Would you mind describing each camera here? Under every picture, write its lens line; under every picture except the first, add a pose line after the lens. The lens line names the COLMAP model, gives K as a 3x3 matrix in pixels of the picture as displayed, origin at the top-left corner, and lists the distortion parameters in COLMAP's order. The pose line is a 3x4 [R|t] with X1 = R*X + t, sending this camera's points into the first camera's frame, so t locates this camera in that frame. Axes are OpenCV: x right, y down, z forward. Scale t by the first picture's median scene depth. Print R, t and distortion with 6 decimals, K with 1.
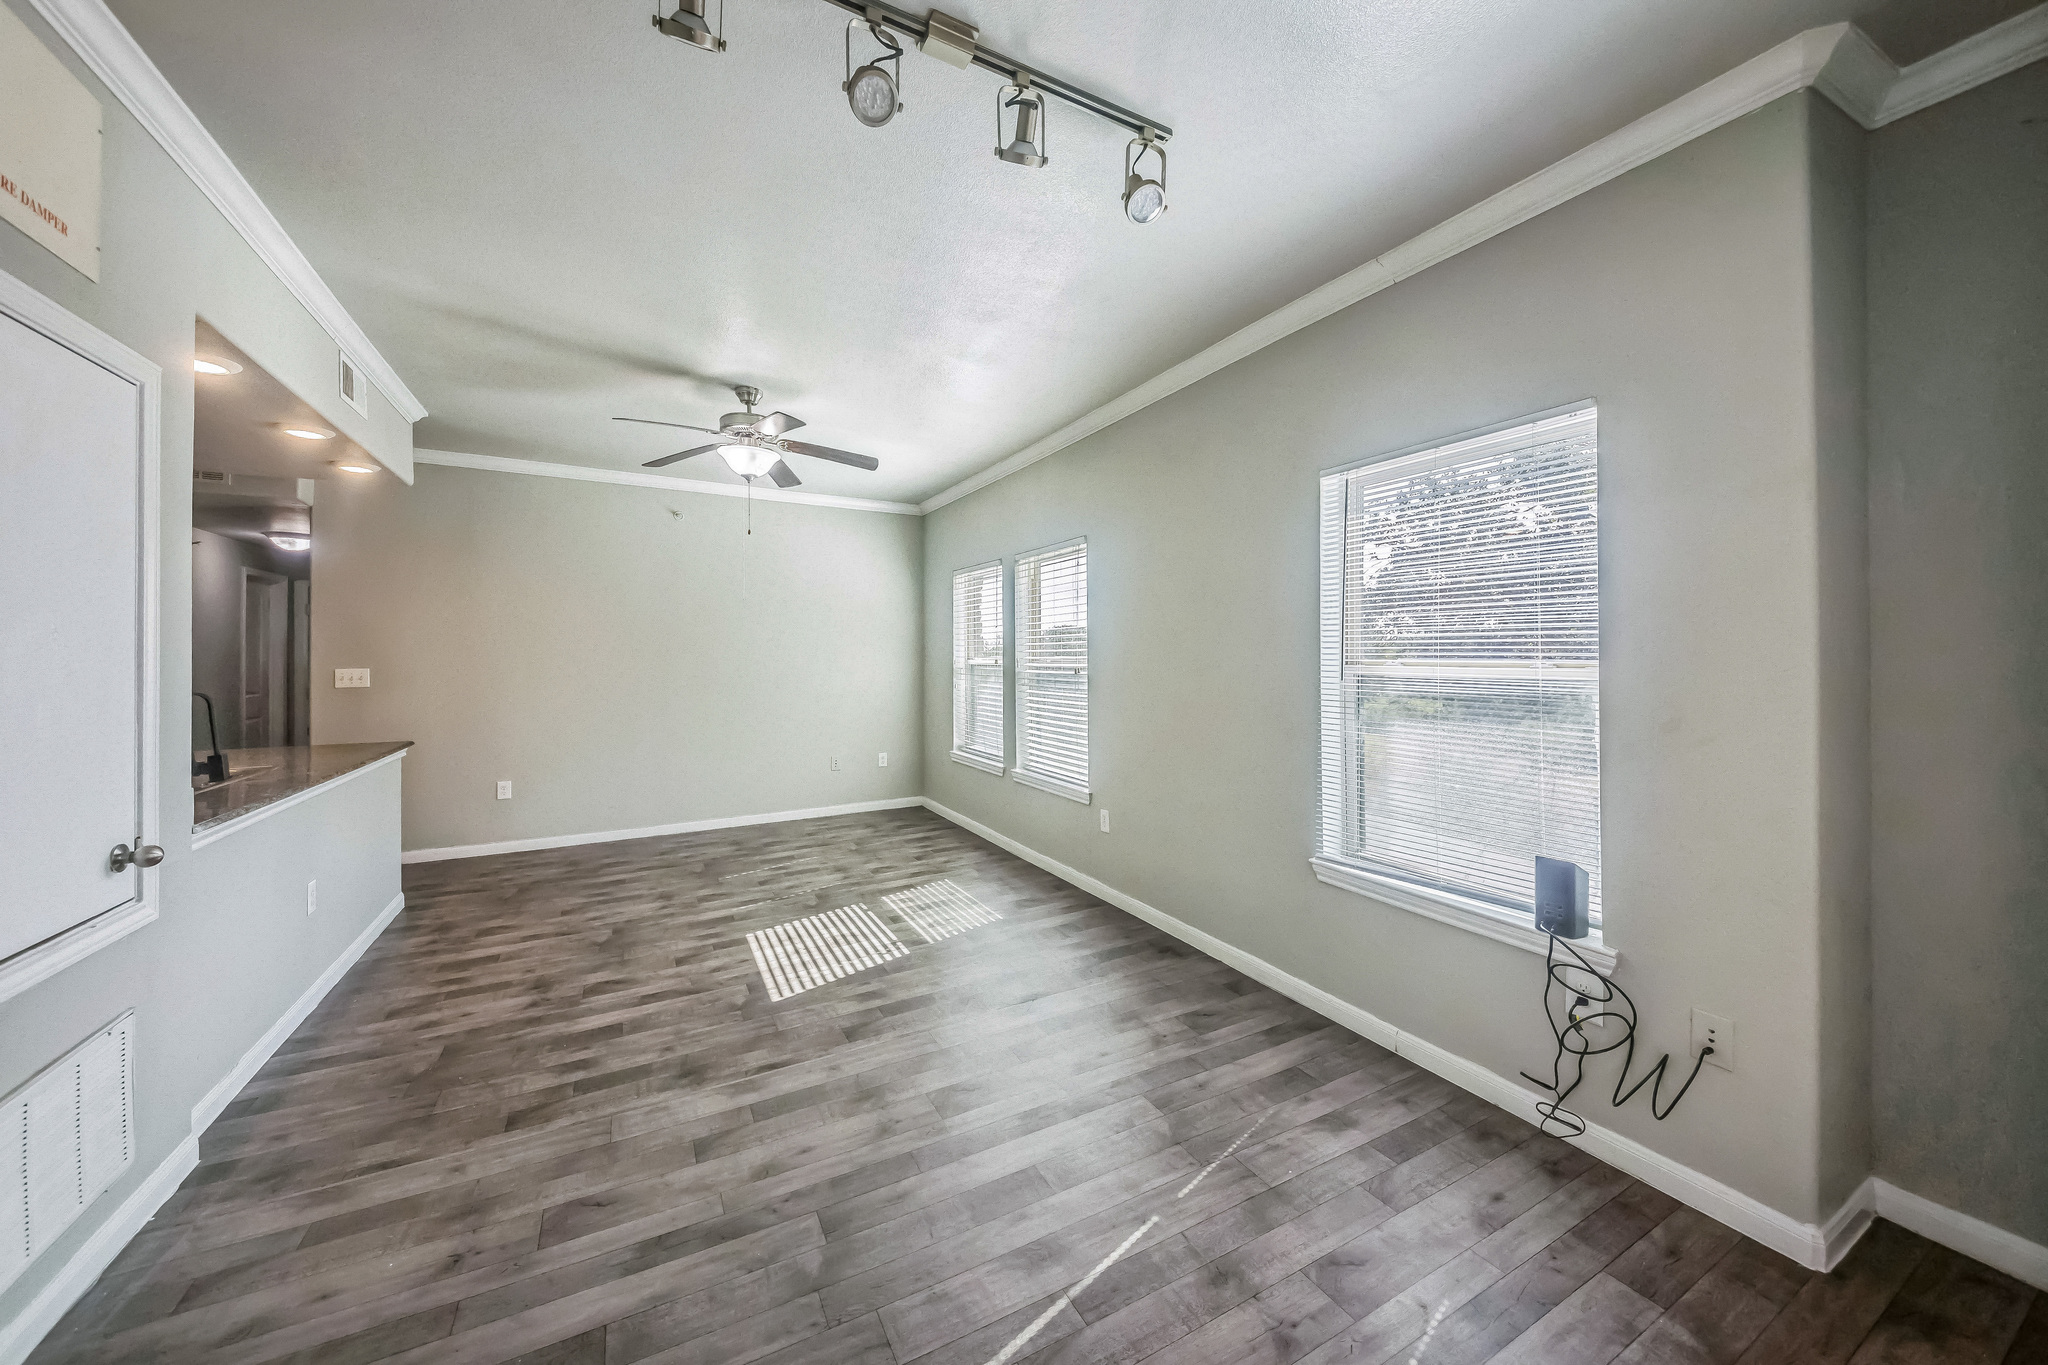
lens RADIAL K [[713.3, 0, 998.4], [0, 713.3, 655.3], [0, 0, 1]] dist [0.022769, -0.009186]
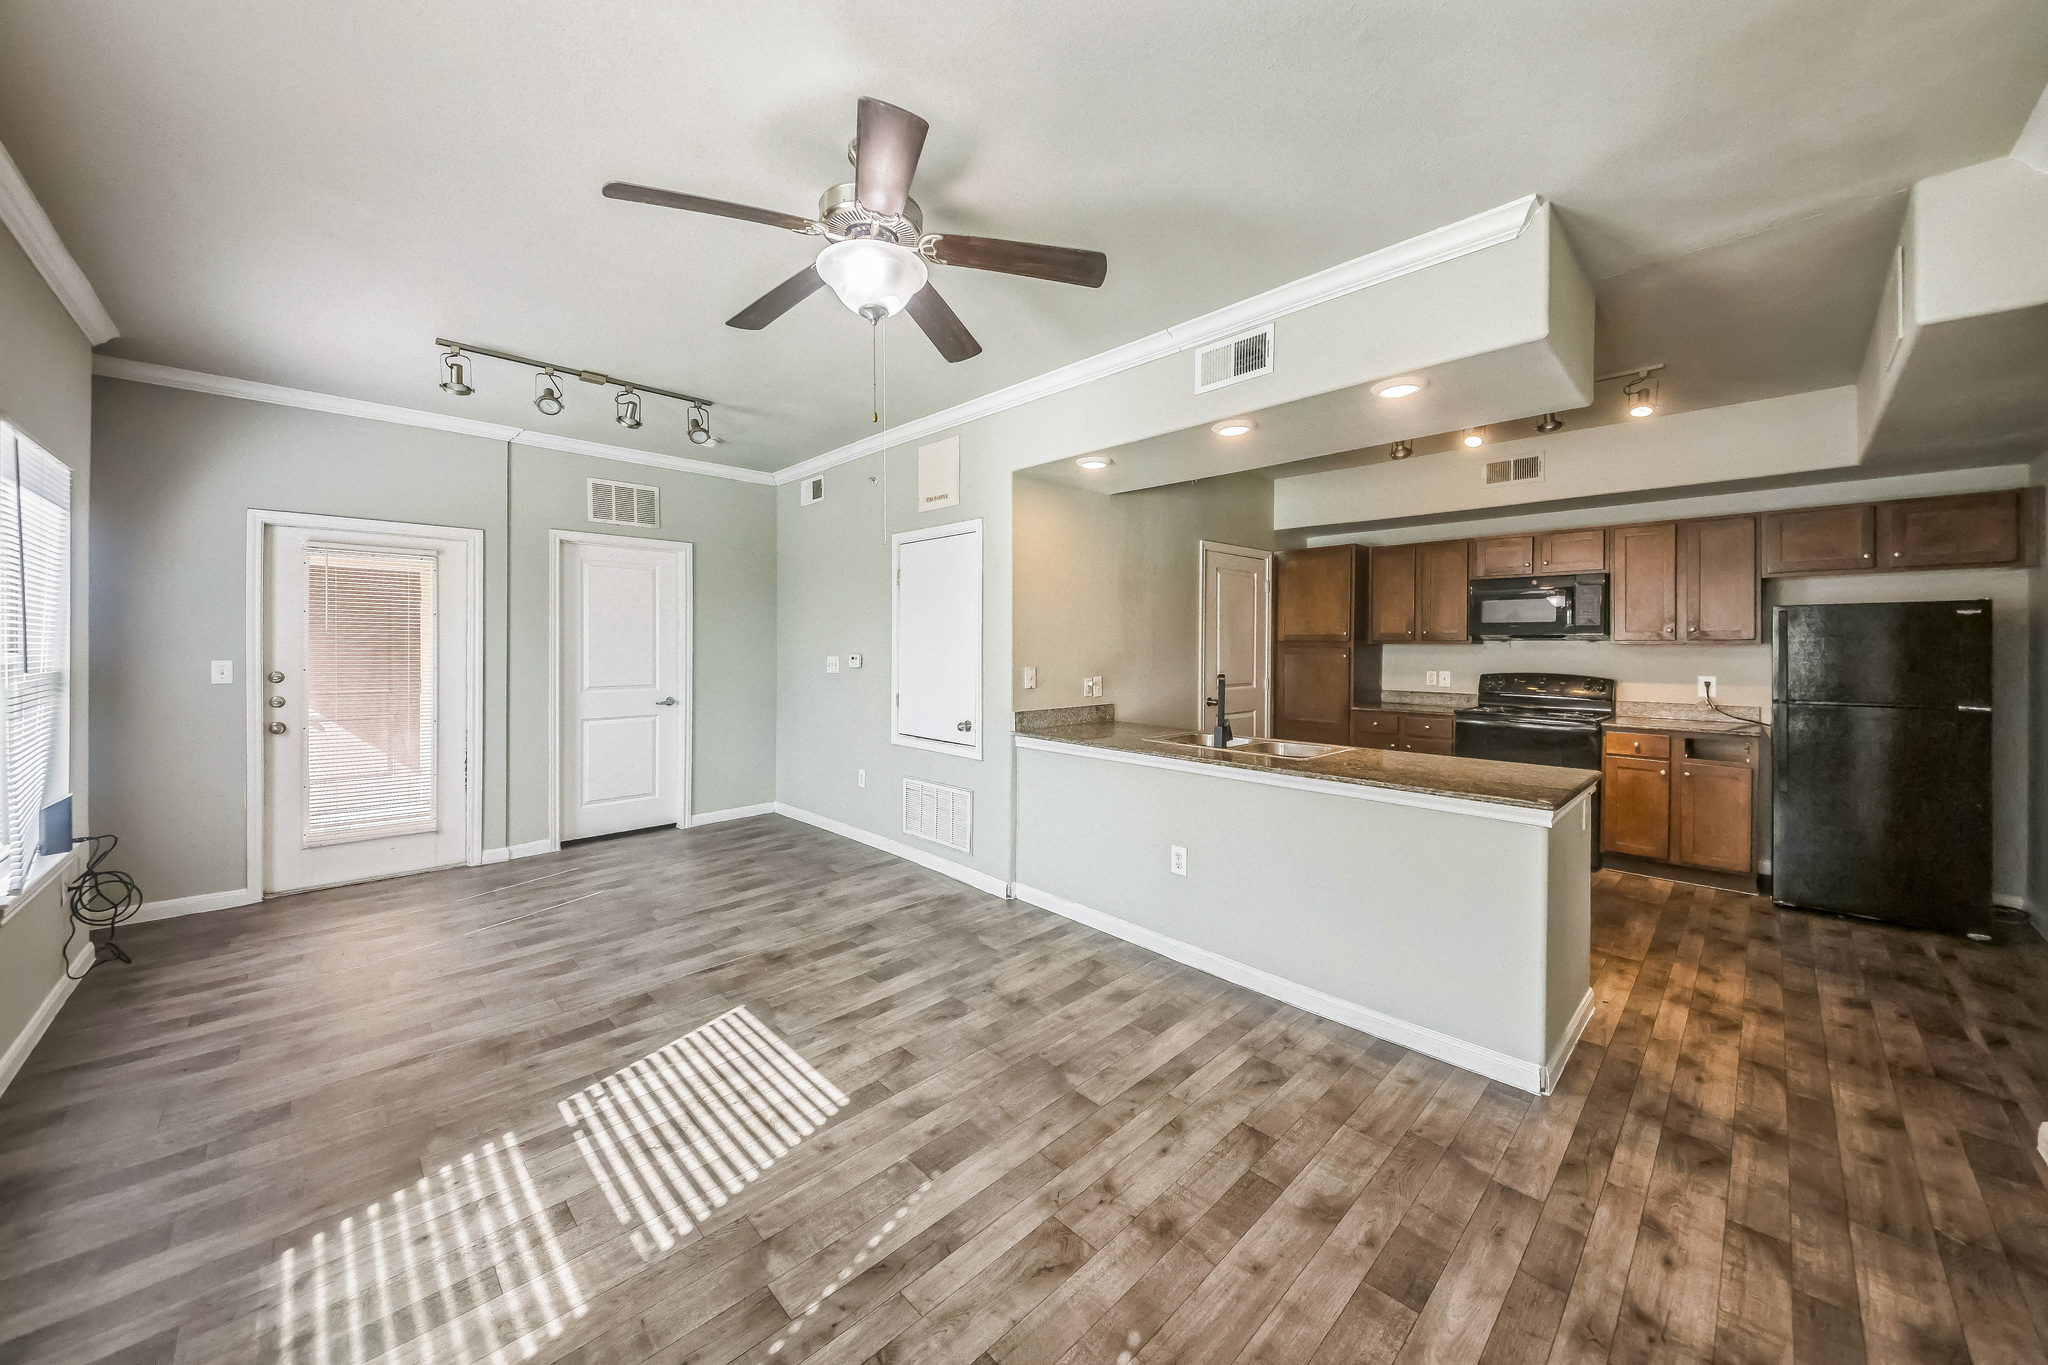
lens RADIAL K [[723.5, 0, 1013.9], [0, 723.5, 637.3], [0, 0, 1]] dist [0.023722, -0.009757]
pose [[-0.958816, -0.001848, -0.284021, -0.369750], [0.002037, 0.999908, -0.013384, 0.004814], [0.284019, -0.013411, -0.958725, 1.929463]]
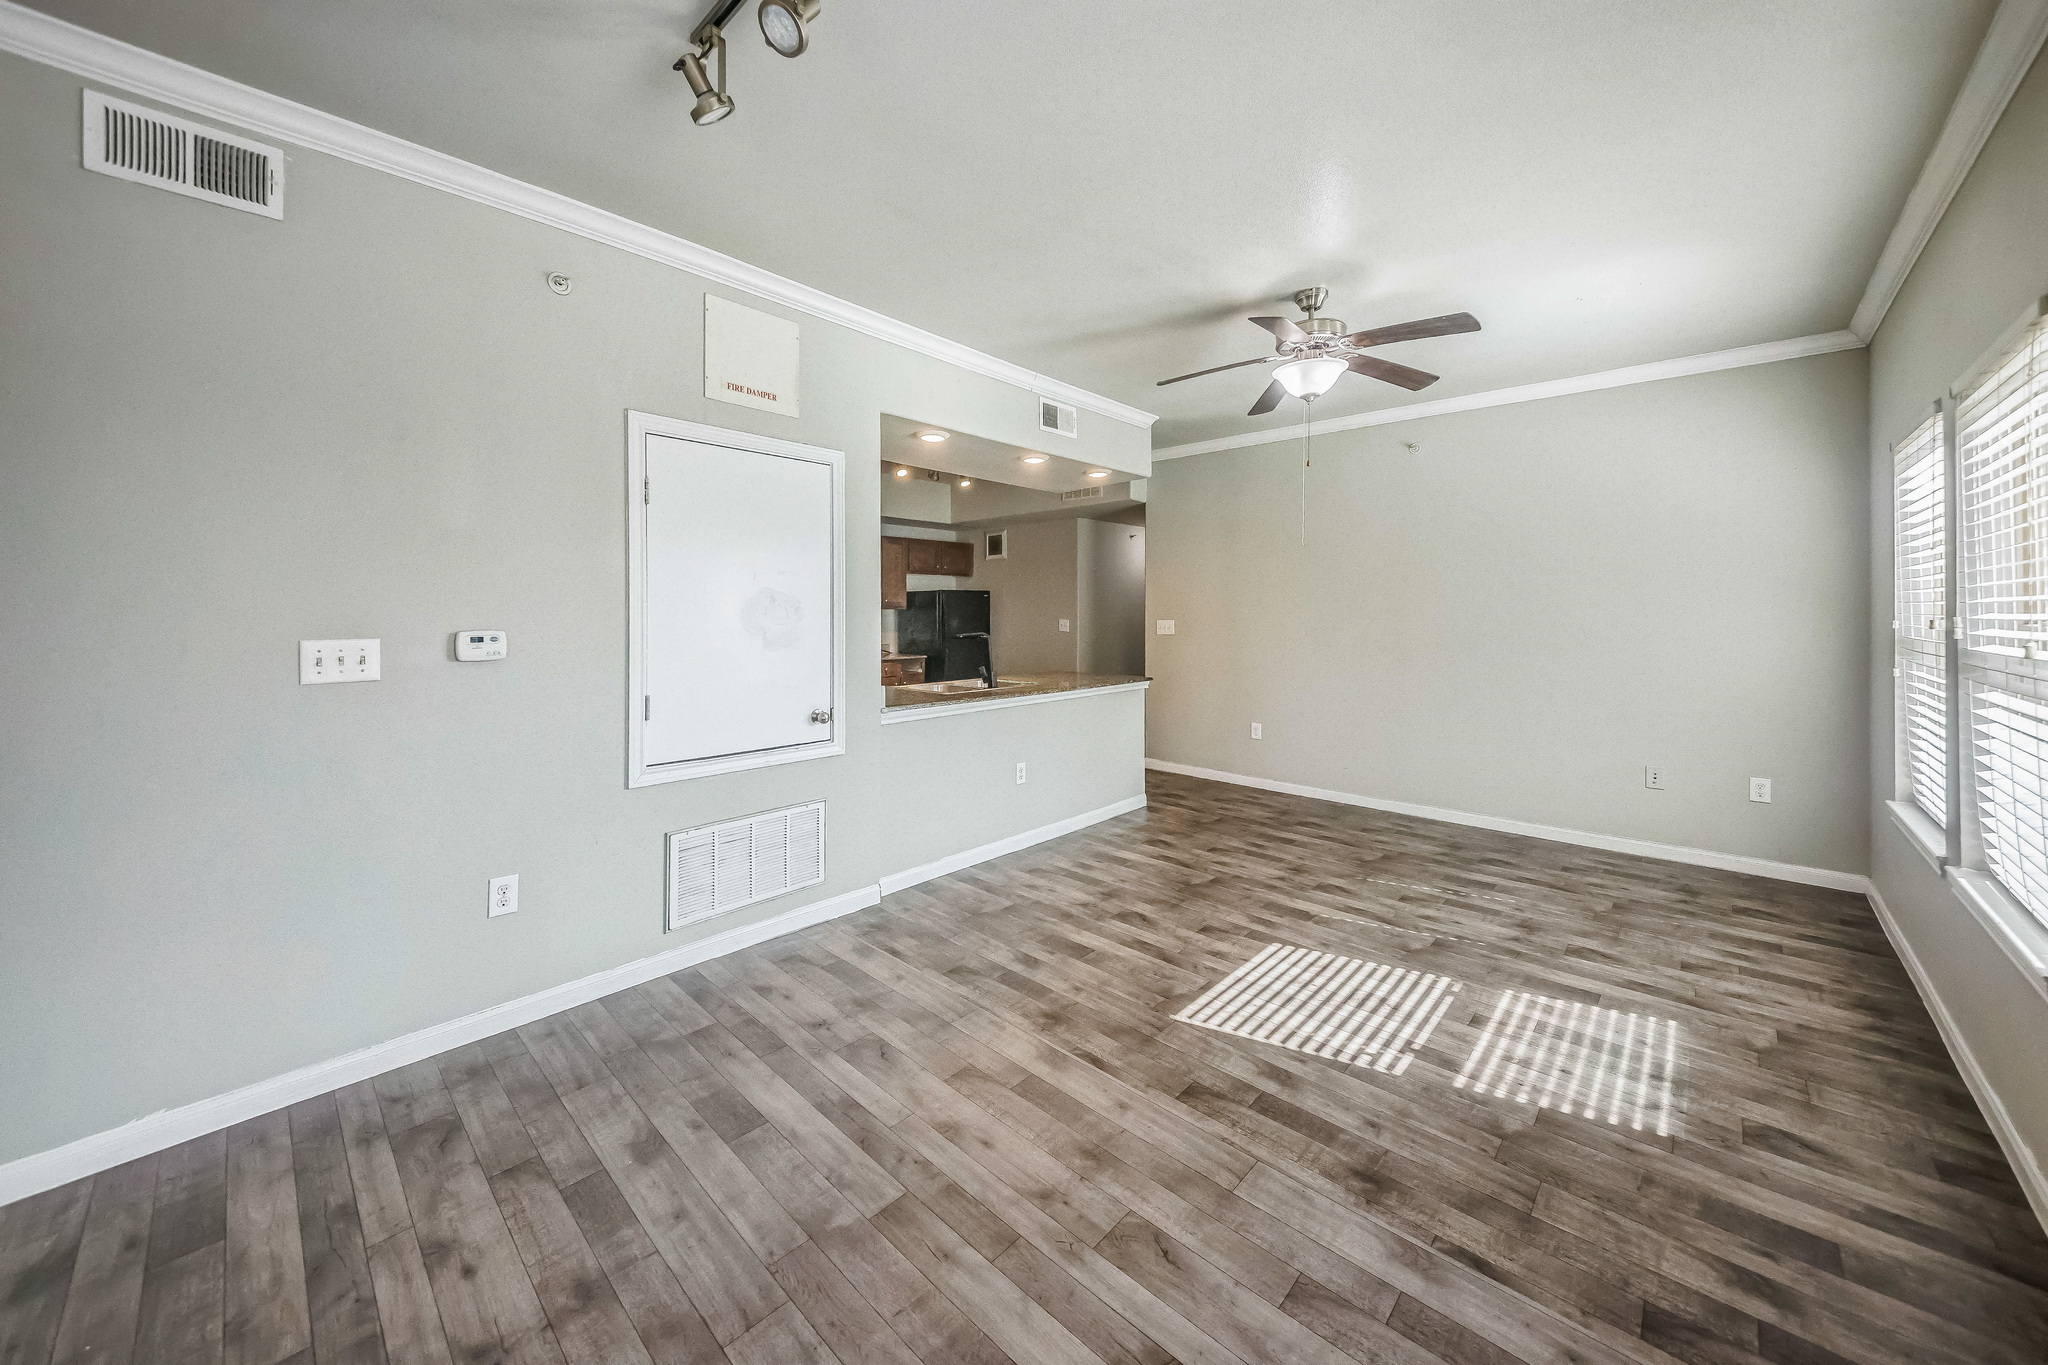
lens RADIAL K [[726.8, 0, 1019.9], [0, 726.8, 609.8], [0, 0, 1]] dist [0.076892, -0.035078]
pose [[0.332848, 0.001542, -0.942979, 0.439240], [0.000833, 0.999998, 0.001930, -0.002312], [0.942980, -0.001427, 0.332846, 0.481387]]
